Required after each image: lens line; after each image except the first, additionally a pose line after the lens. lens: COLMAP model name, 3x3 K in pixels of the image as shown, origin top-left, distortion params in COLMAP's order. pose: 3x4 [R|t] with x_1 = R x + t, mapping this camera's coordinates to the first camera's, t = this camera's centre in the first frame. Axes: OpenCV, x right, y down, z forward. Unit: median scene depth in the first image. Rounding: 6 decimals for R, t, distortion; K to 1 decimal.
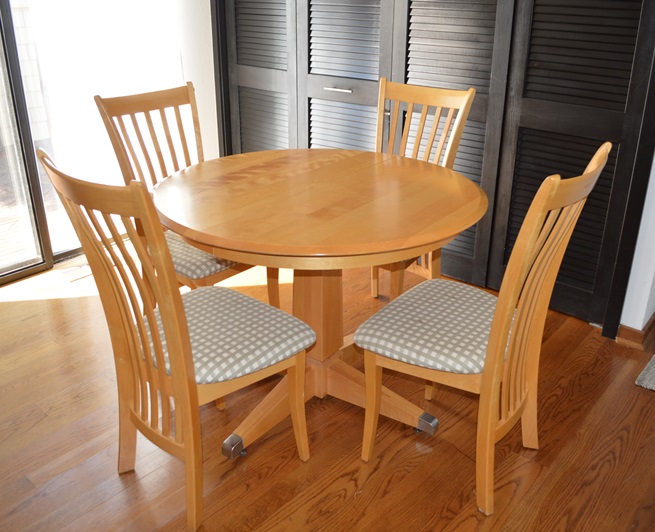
lens RADIAL K [[651.4, 0, 325.6], [0, 651.4, 265.4], [0, 0, 1]] dist [-0.066673, 0.000000]
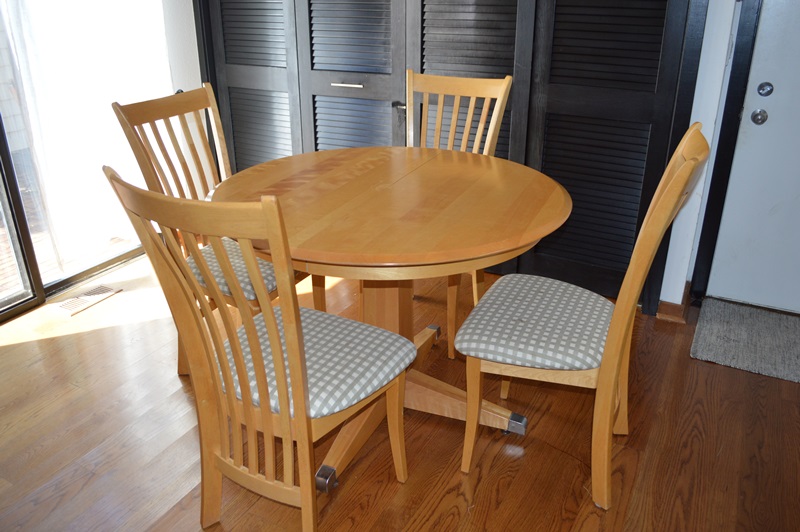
lens RADIAL K [[656.9, 0, 404.7], [0, 656.9, 267.0], [0, 0, 1]] dist [-0.065168, -0.009942]
pose [[0.979117, -0.094252, 0.180130, -0.151670], [0.093124, 0.995546, 0.014724, -0.018008], [-0.180716, 0.002358, 0.983533, 0.067050]]
